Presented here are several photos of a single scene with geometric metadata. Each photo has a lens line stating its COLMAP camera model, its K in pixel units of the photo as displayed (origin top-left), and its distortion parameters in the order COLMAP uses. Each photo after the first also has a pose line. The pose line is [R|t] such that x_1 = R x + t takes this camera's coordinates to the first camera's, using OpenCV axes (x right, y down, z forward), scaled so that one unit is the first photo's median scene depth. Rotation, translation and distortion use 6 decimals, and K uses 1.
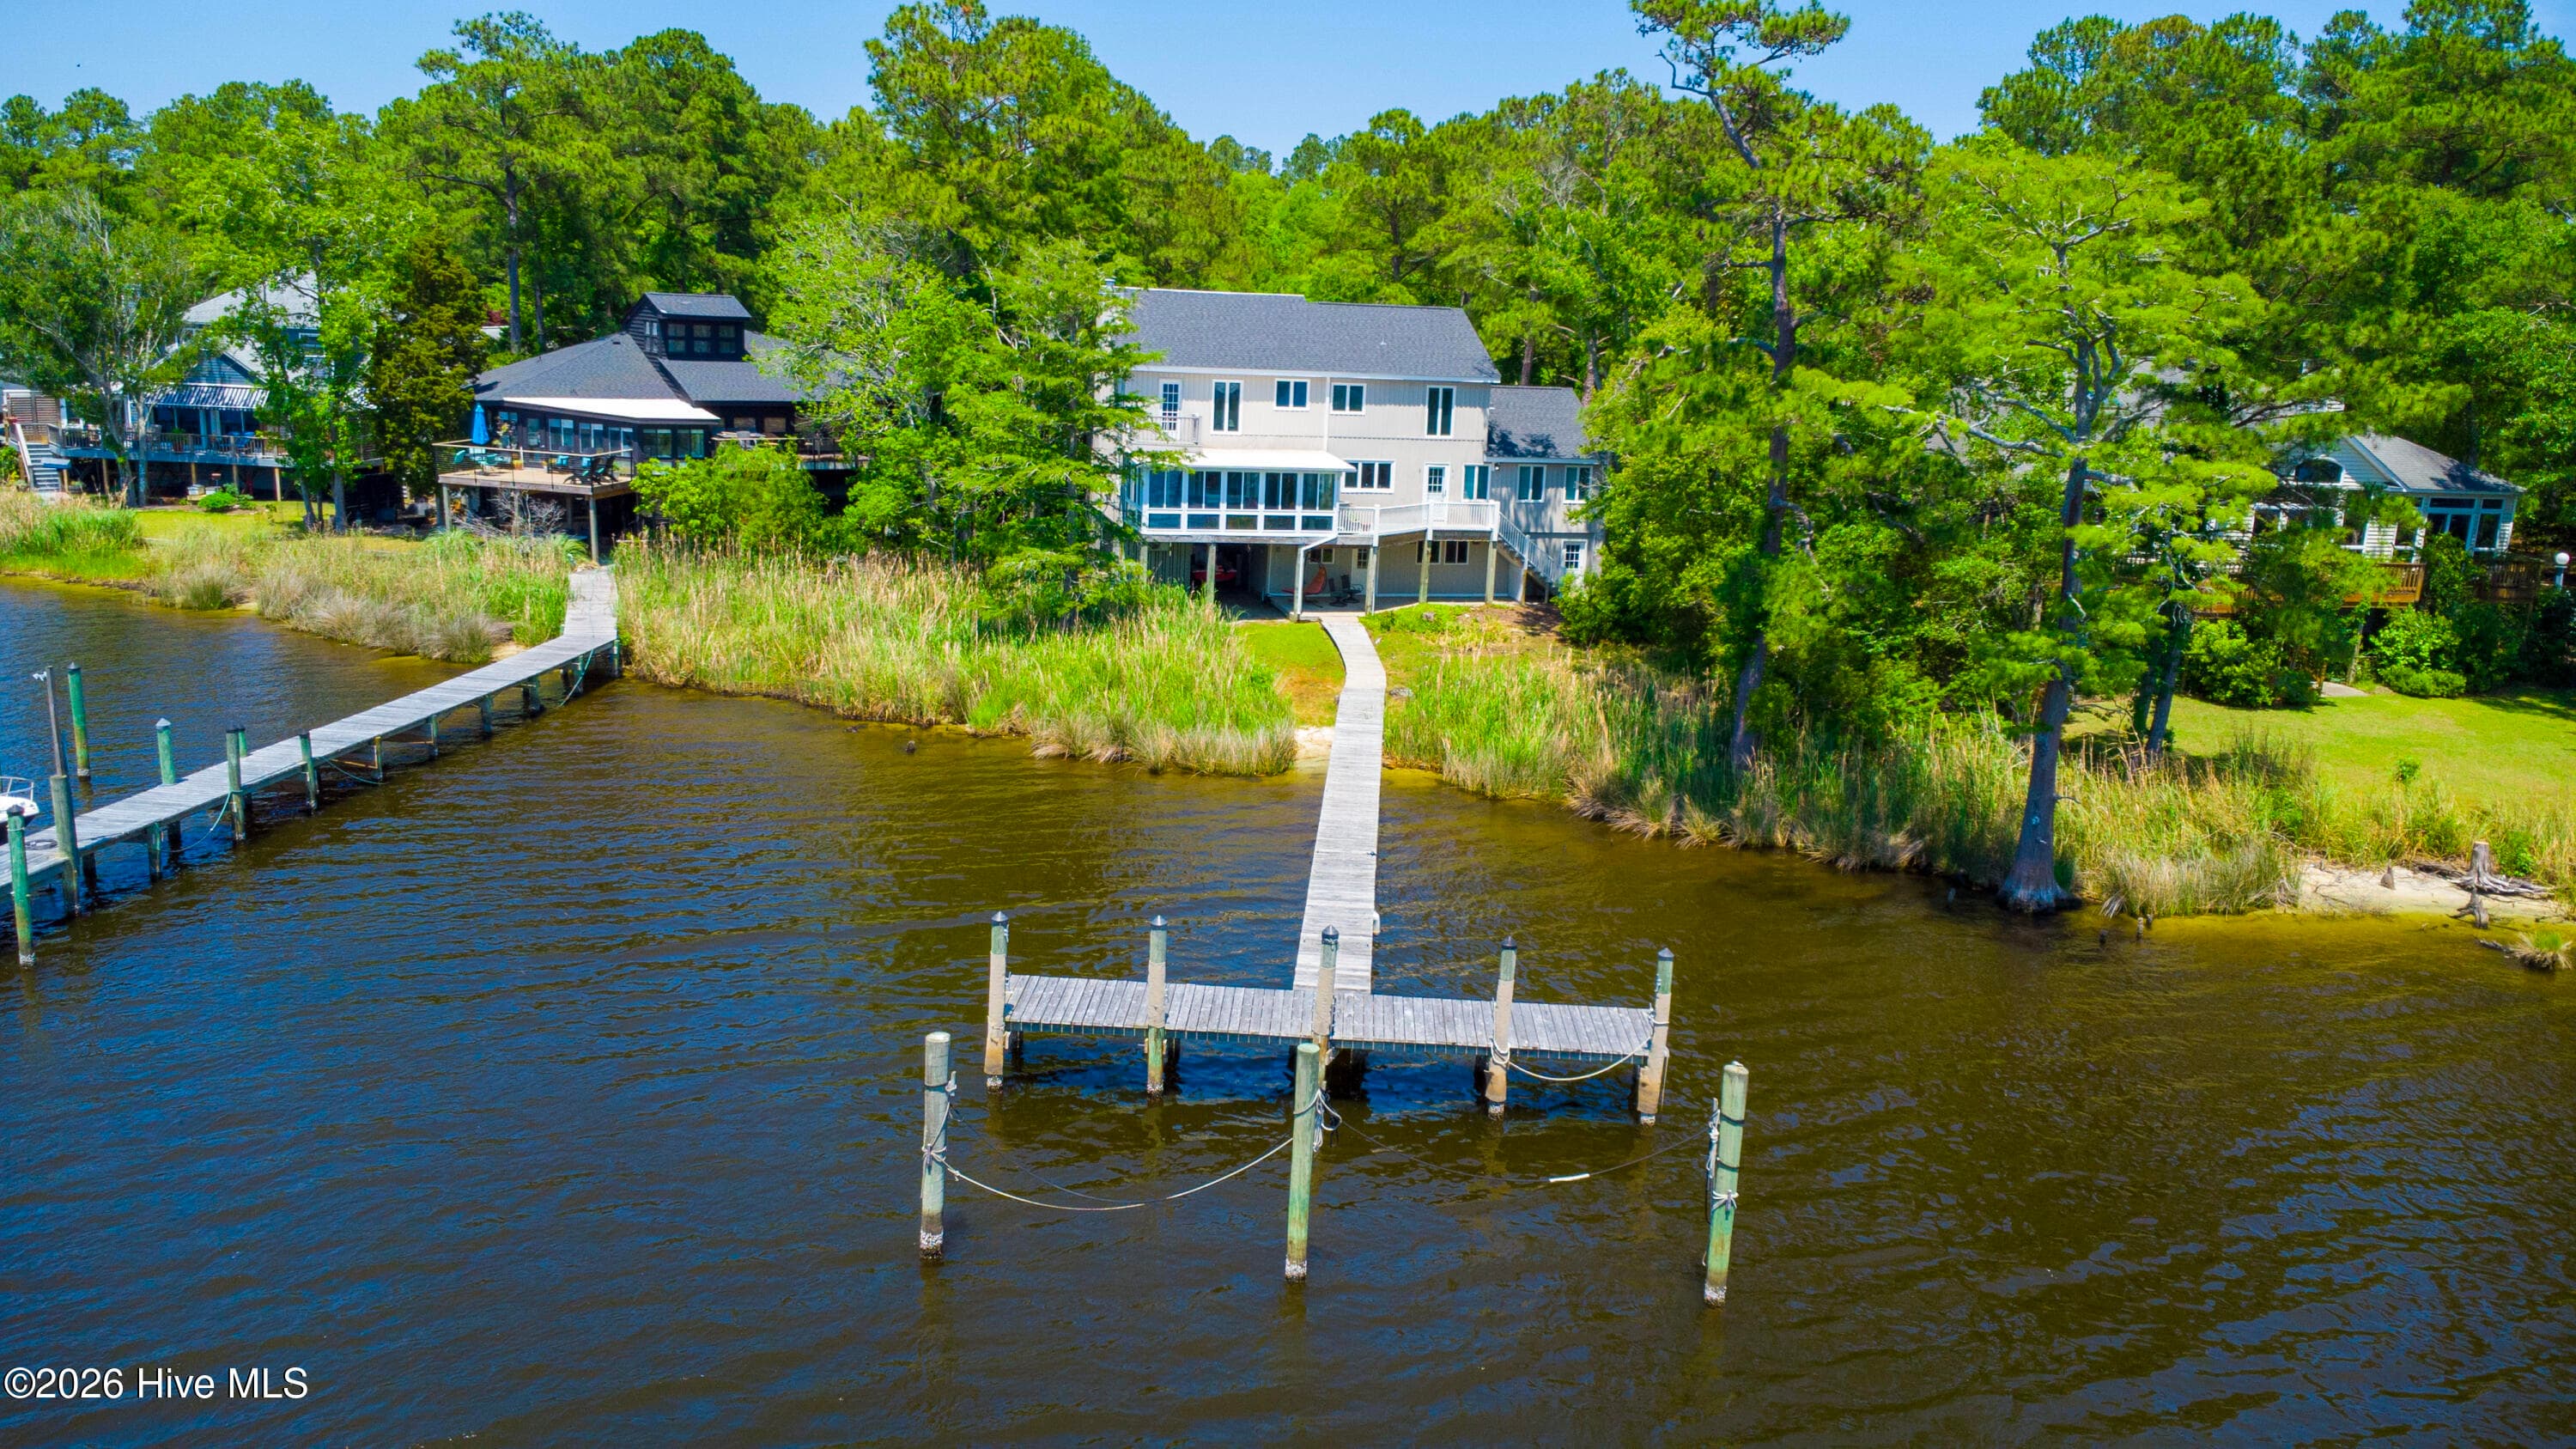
lens RADIAL K [[1802.7, 0, 1213.5], [0, 1802.7, 722.5], [0, 0, 1]] dist [0.022057, -0.027310]
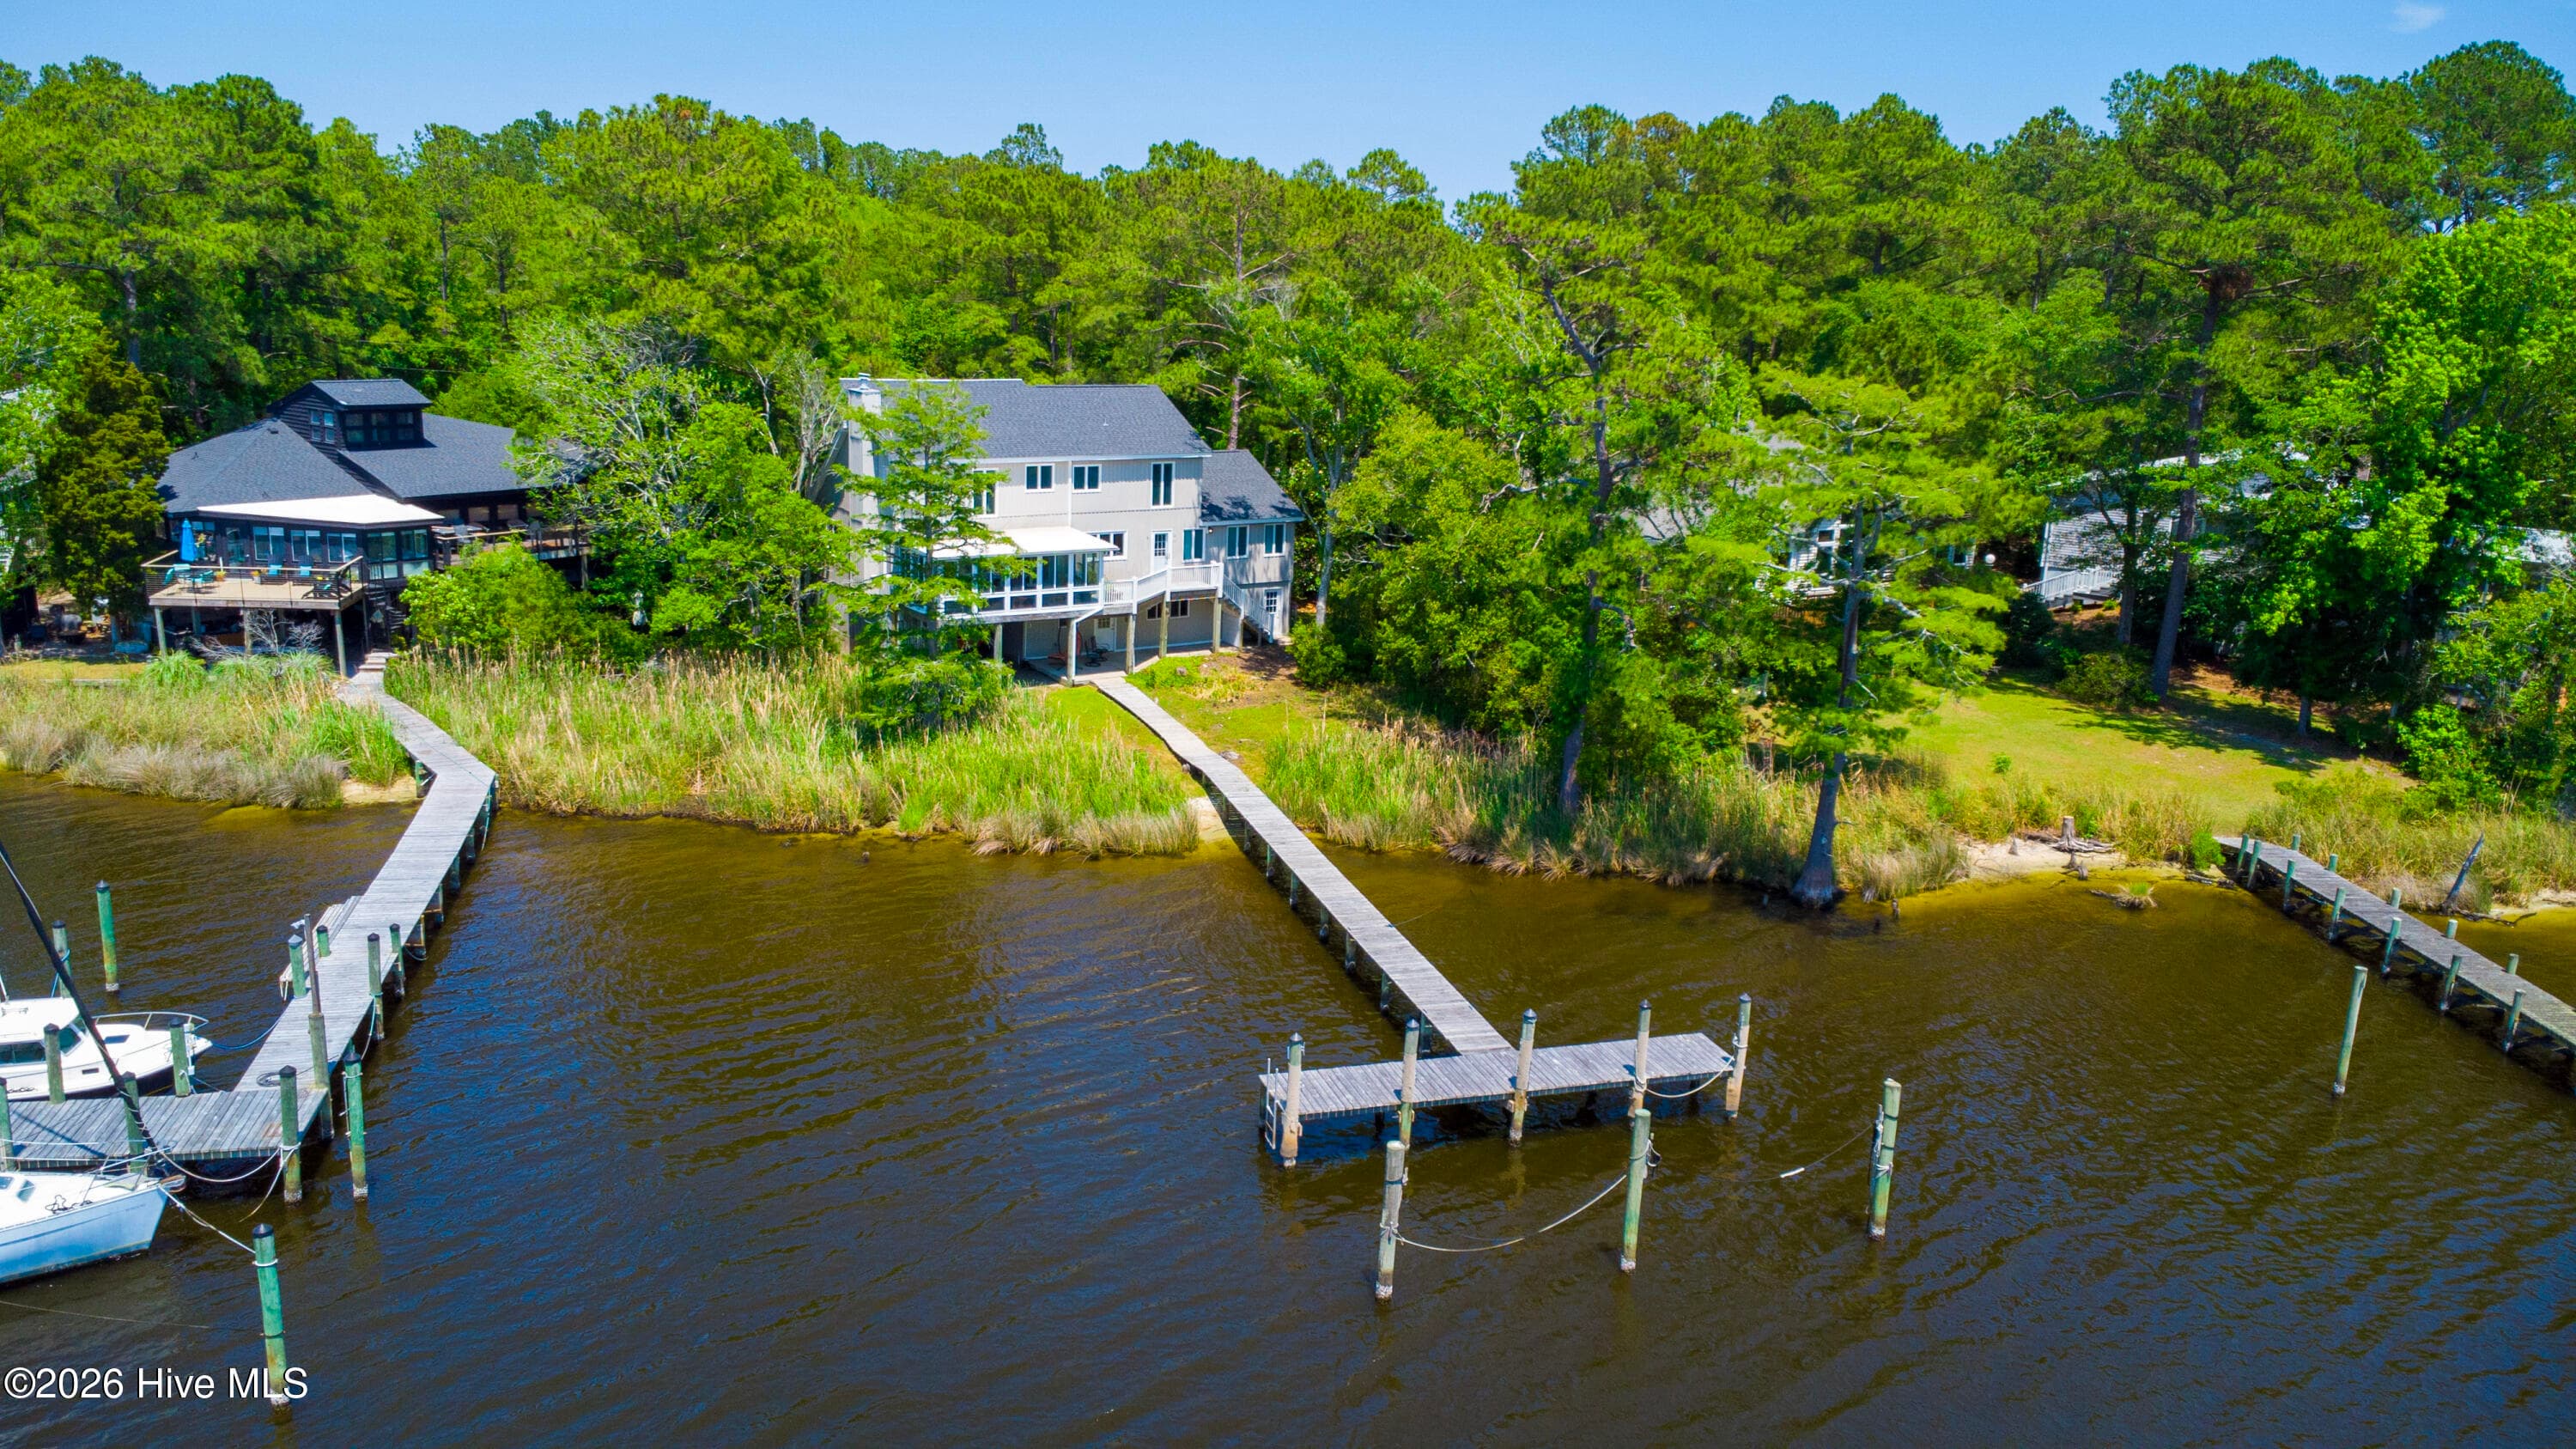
lens RADIAL K [[1802.7, 0, 1213.5], [0, 1802.7, 722.5], [0, 0, 1]] dist [0.022057, -0.027310]
pose [[0.948633, -0.086298, 0.304382, -0.216117], [0.079987, 0.996244, 0.033168, -0.064950], [-0.306101, -0.007118, 0.951973, -0.085488]]
